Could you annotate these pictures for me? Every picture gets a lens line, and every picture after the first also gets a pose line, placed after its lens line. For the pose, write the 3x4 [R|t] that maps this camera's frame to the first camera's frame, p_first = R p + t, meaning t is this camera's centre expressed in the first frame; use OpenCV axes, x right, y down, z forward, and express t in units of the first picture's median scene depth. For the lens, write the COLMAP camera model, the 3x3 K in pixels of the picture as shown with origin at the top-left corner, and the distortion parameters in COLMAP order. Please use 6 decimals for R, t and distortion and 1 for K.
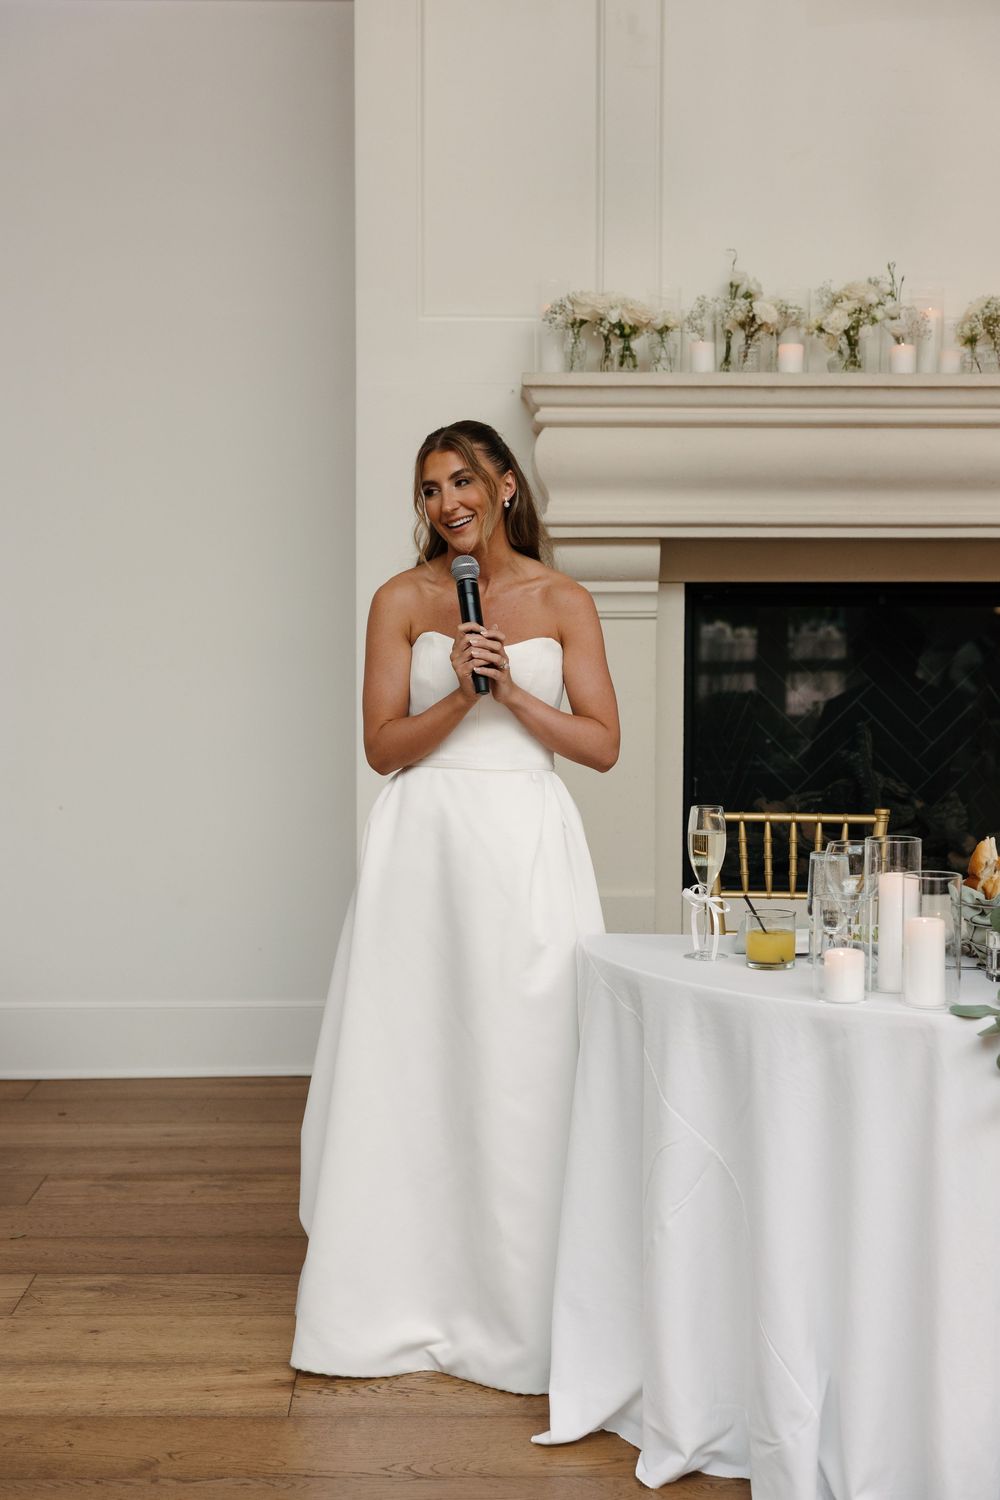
lens RADIAL K [[2196.2, 0, 499.6], [0, 2196.2, 750.5], [0, 0, 1]] dist [0.012373, 0.000000]
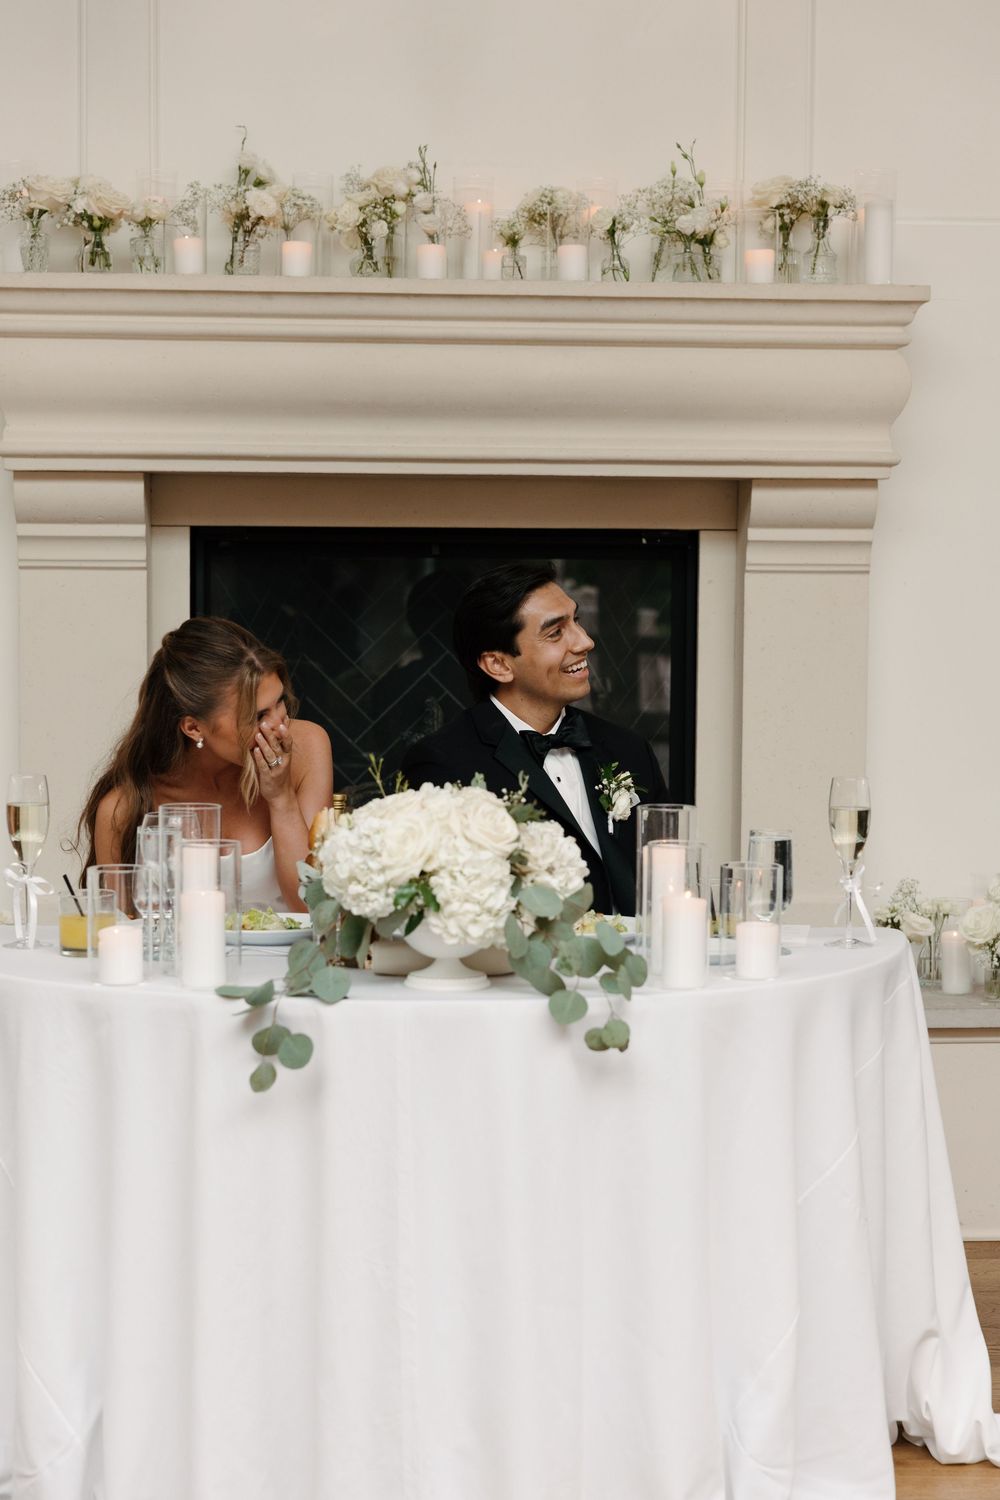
lens RADIAL K [[2921.8, 0, 500.3], [0, 2921.8, 749.5], [0, 0, 1]] dist [0.055834, 0.000000]
pose [[0.997134, -0.000506, 0.075654, 0.124947], [0.000770, 0.999994, -0.003468, 0.012516], [-0.075651, 0.003516, 0.997128, -0.118009]]
